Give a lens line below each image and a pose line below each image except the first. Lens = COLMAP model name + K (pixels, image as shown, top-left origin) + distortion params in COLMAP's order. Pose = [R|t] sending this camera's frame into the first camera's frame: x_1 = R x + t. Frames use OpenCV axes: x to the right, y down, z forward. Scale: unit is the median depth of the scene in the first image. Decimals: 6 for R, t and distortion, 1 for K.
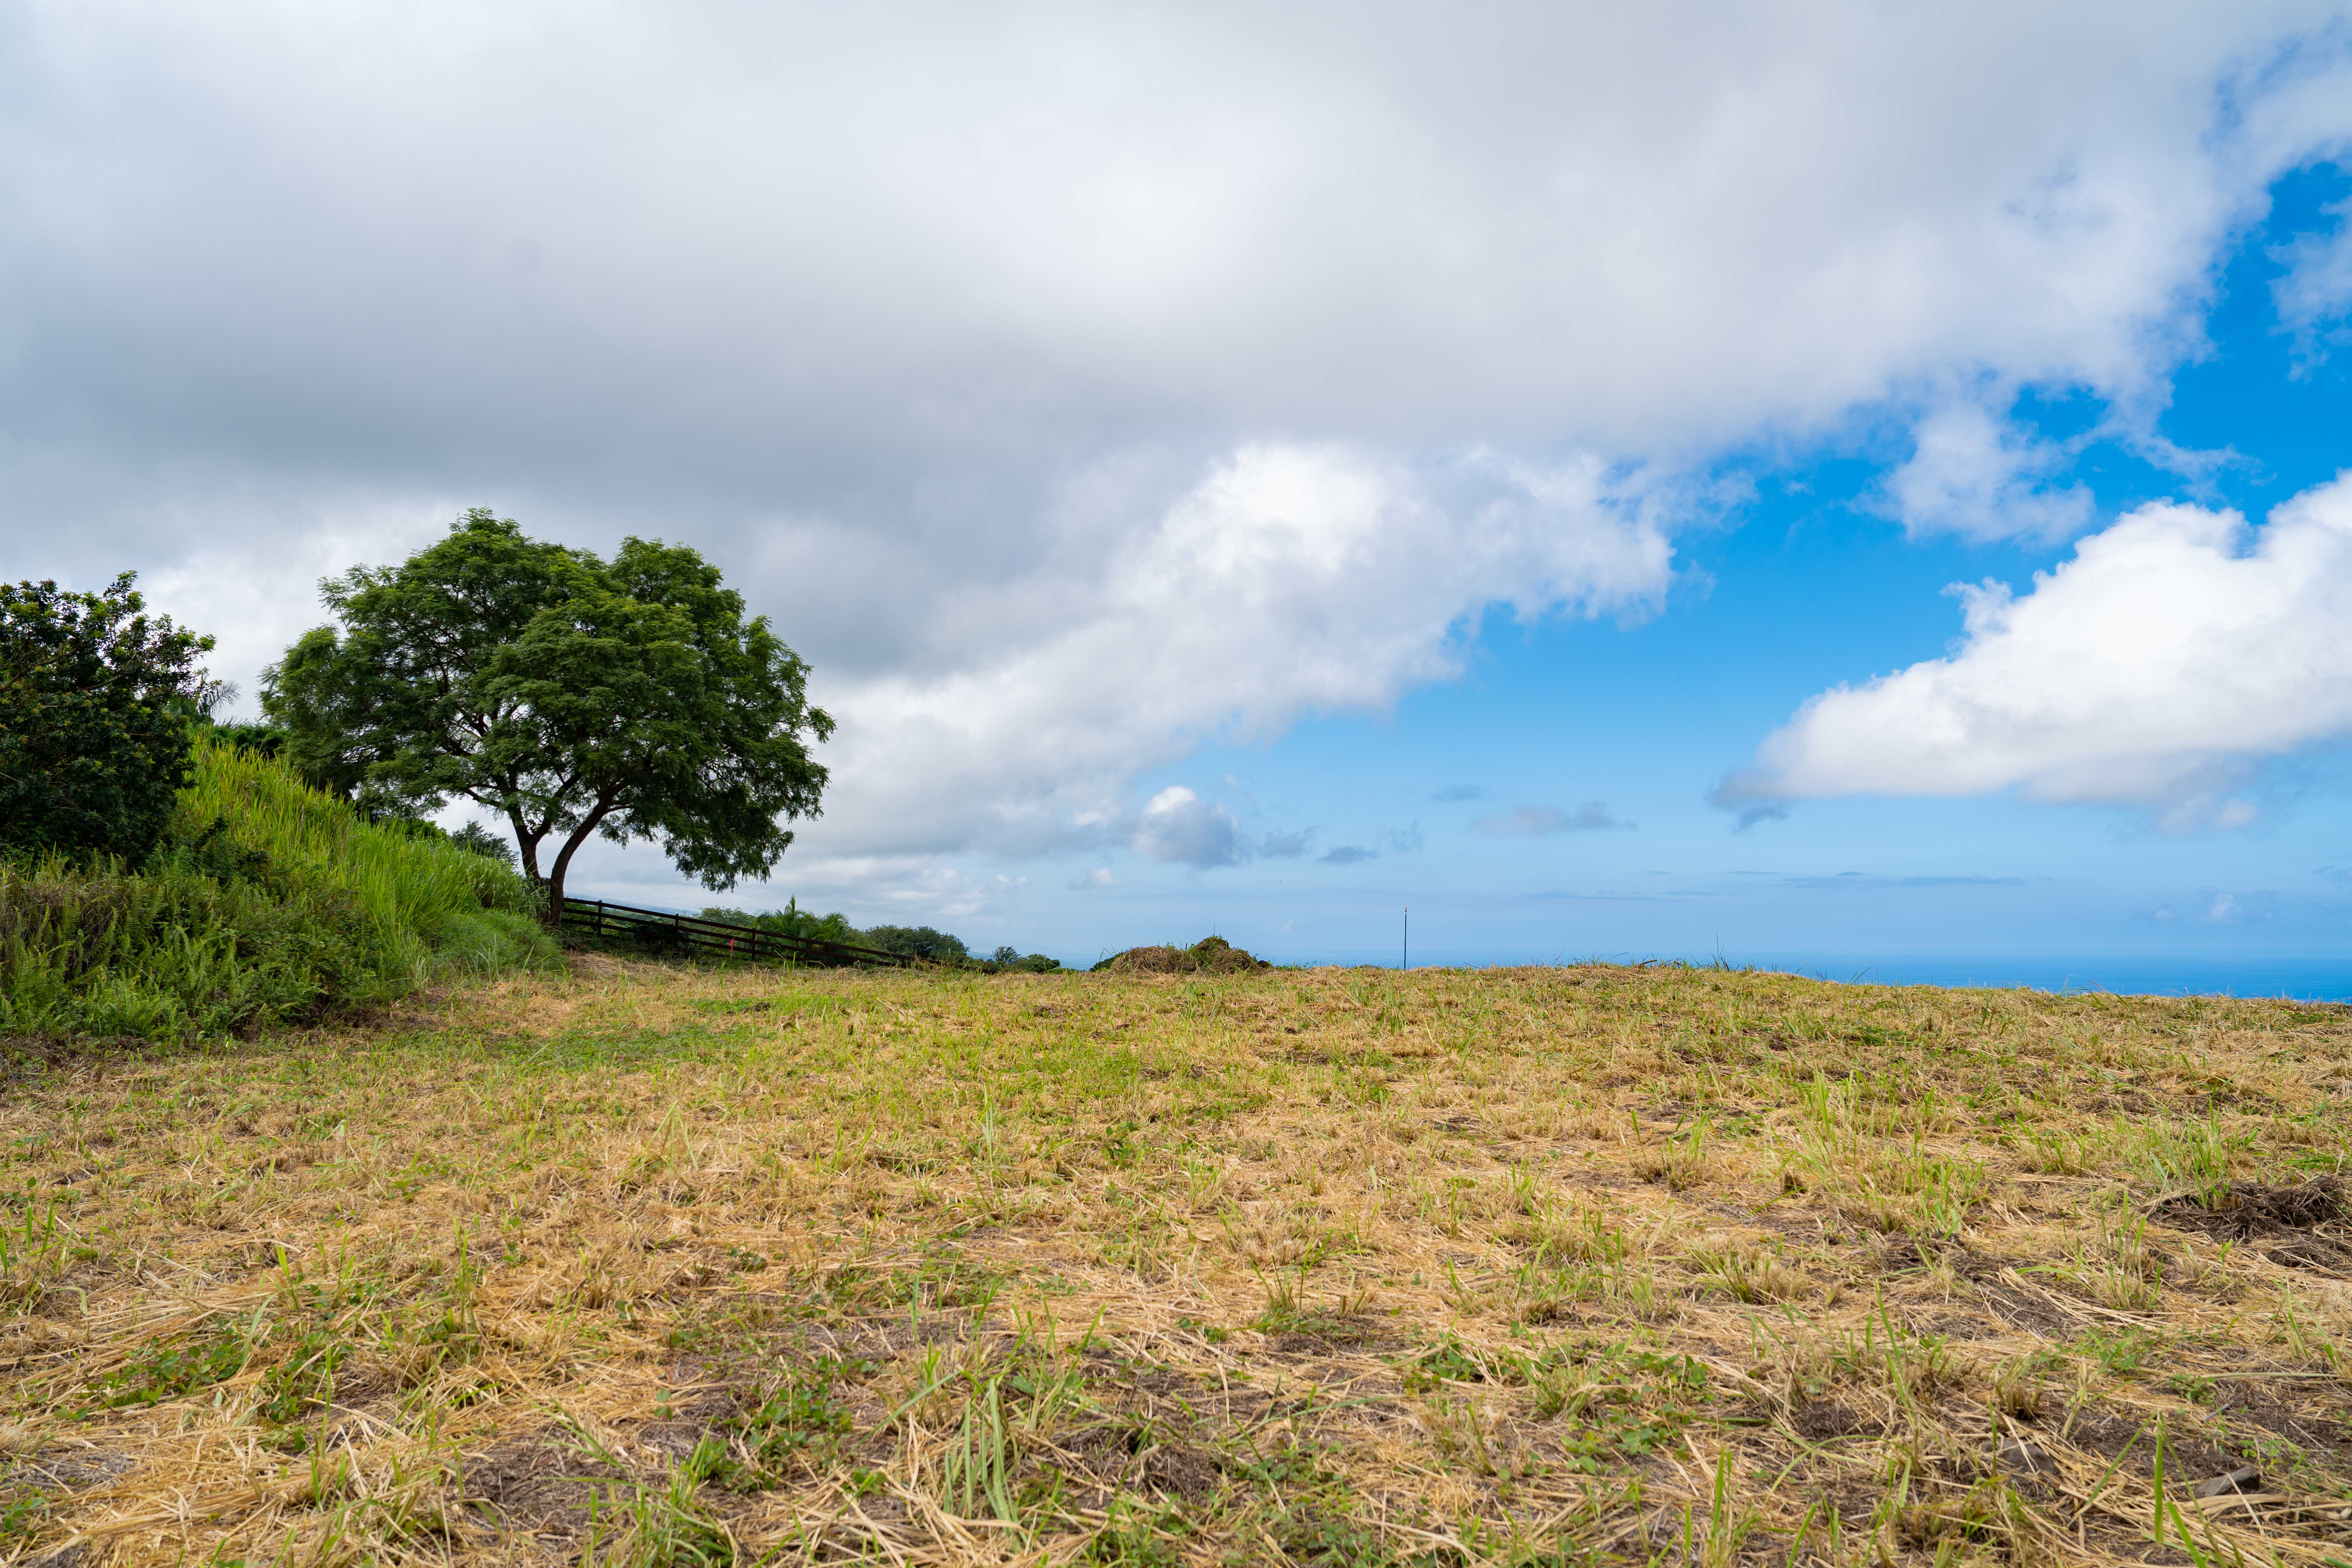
lens RADIAL K [[1555.7, 0, 1176.0], [0, 1555.7, 784.0], [0, 0, 1]] dist [-0.106324, 0.059739]
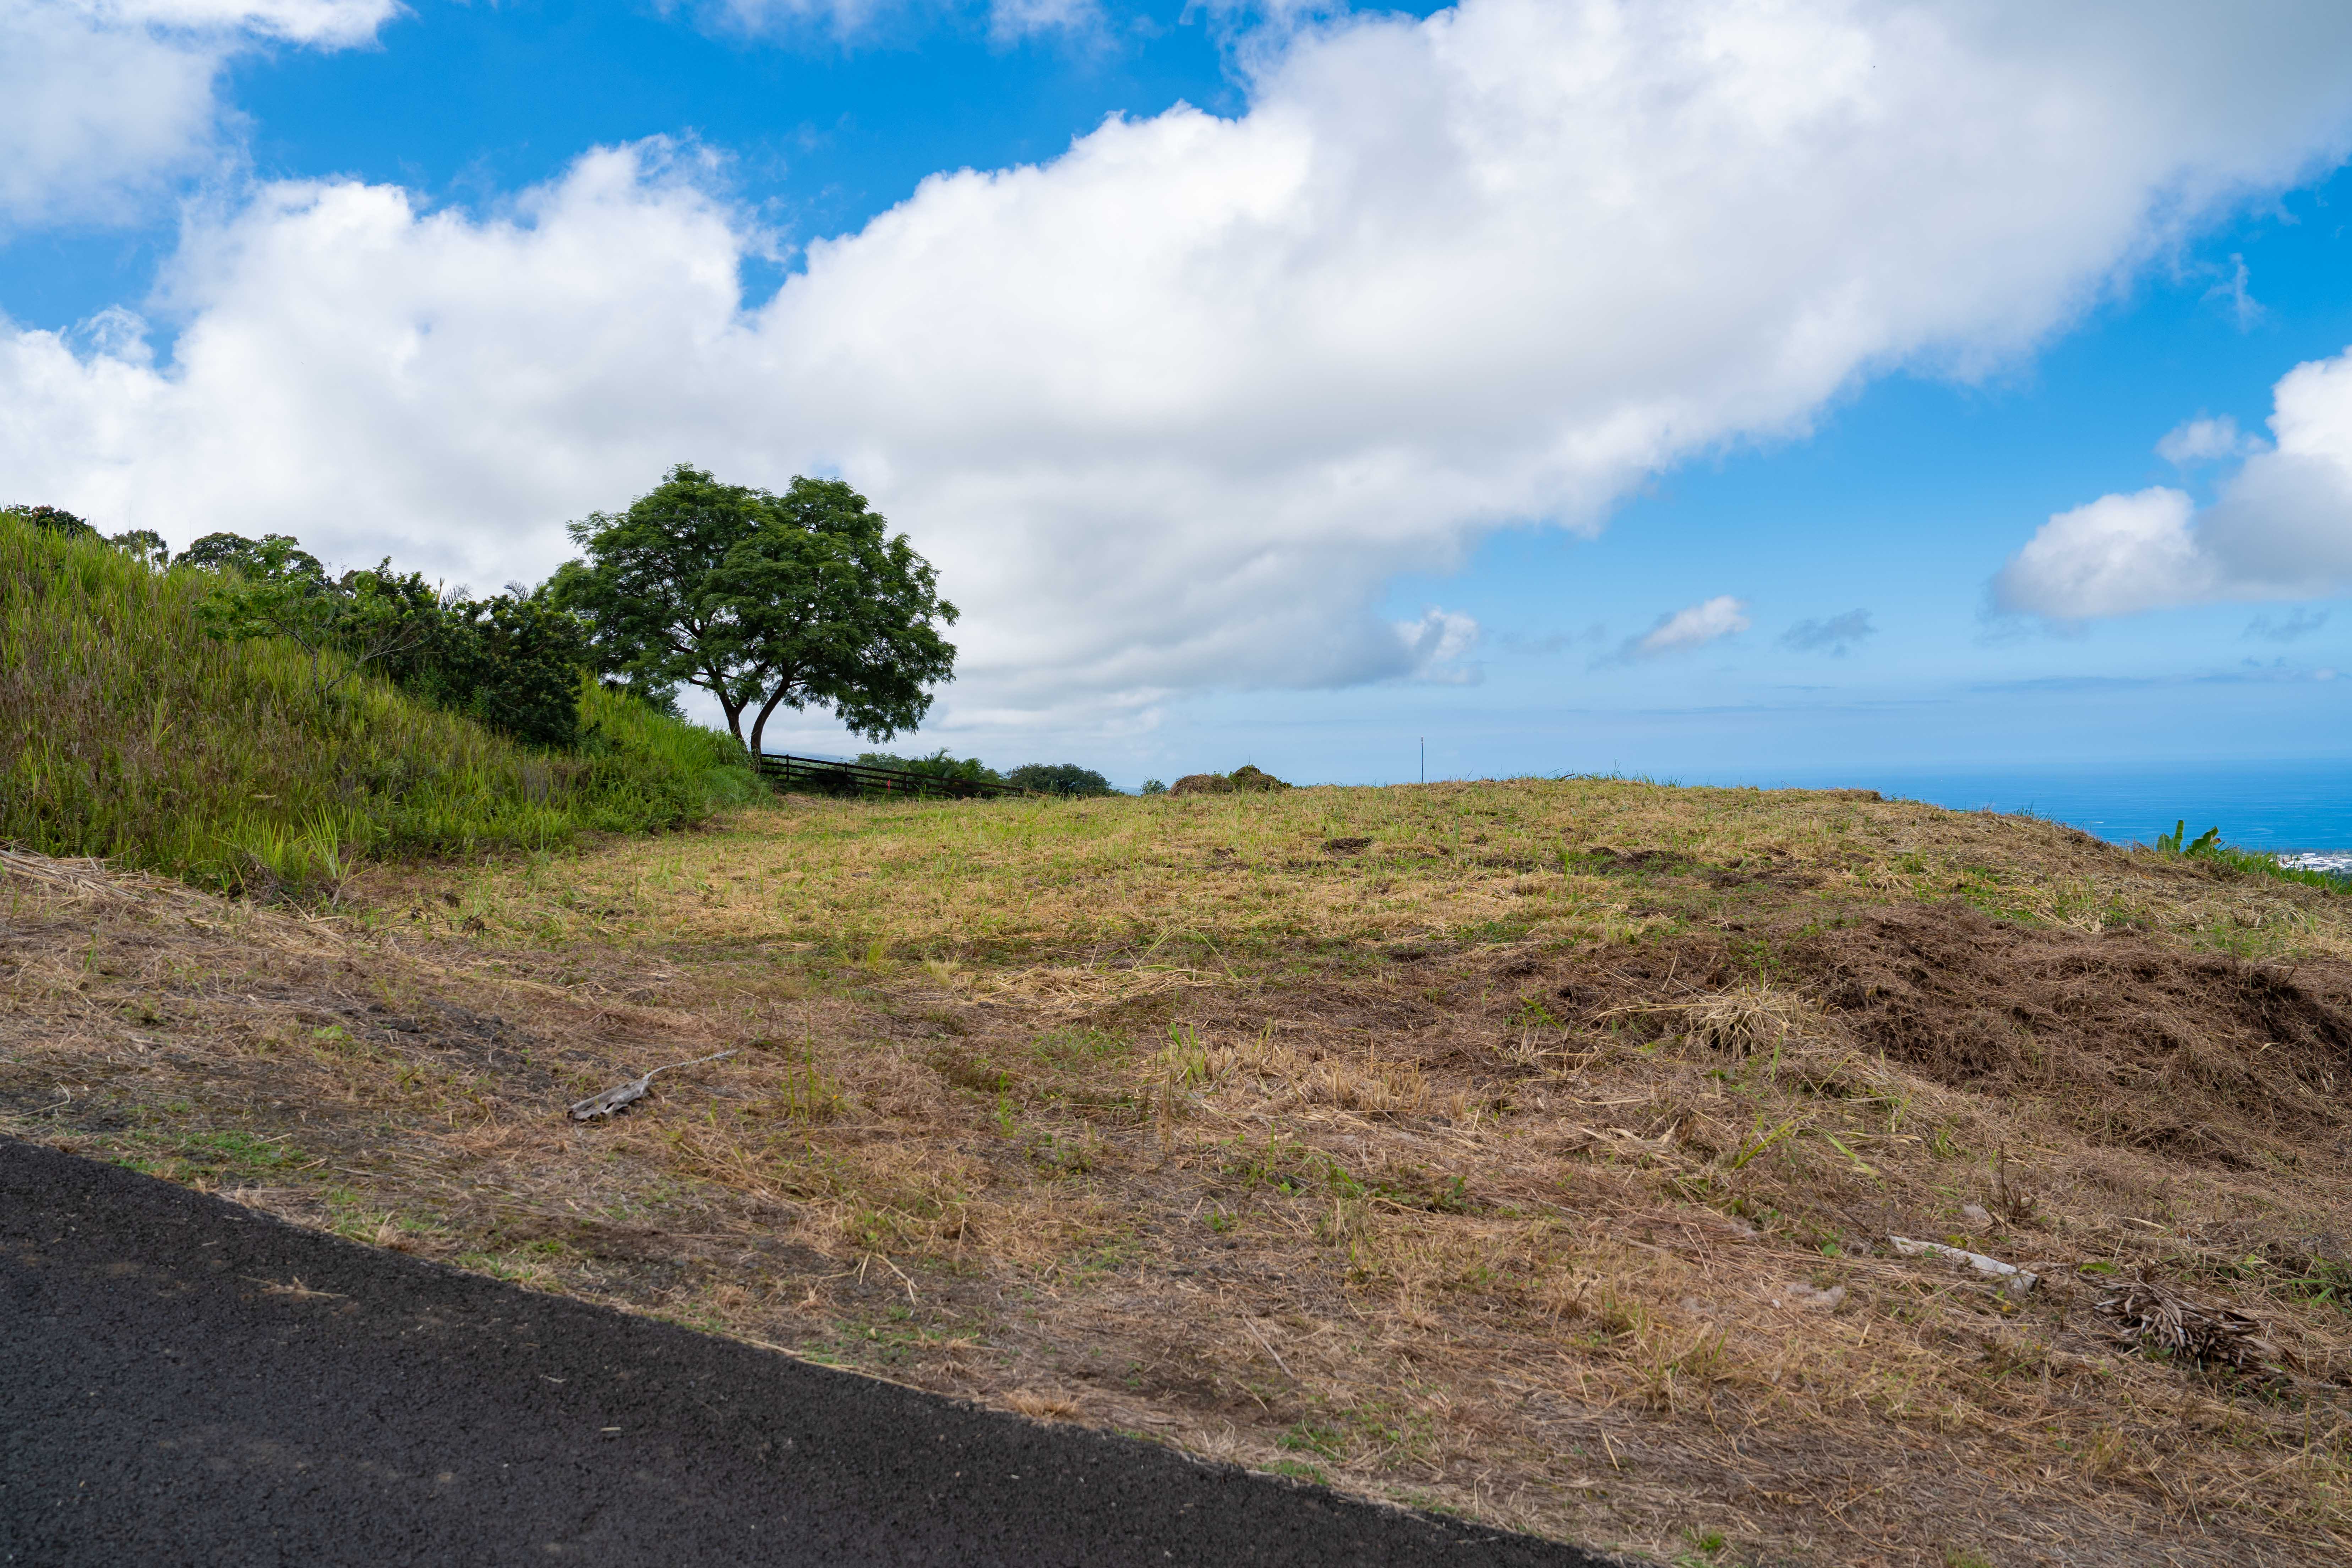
lens RADIAL K [[1555.6, 0, 1176.0], [0, 1555.6, 784.0], [0, 0, 1]] dist [-0.106324, 0.059739]
pose [[0.994923, -0.030978, -0.095758, 0.081414], [0.041145, 0.993504, 0.106096, -0.026477], [0.091849, -0.109497, 0.989734, -0.288978]]
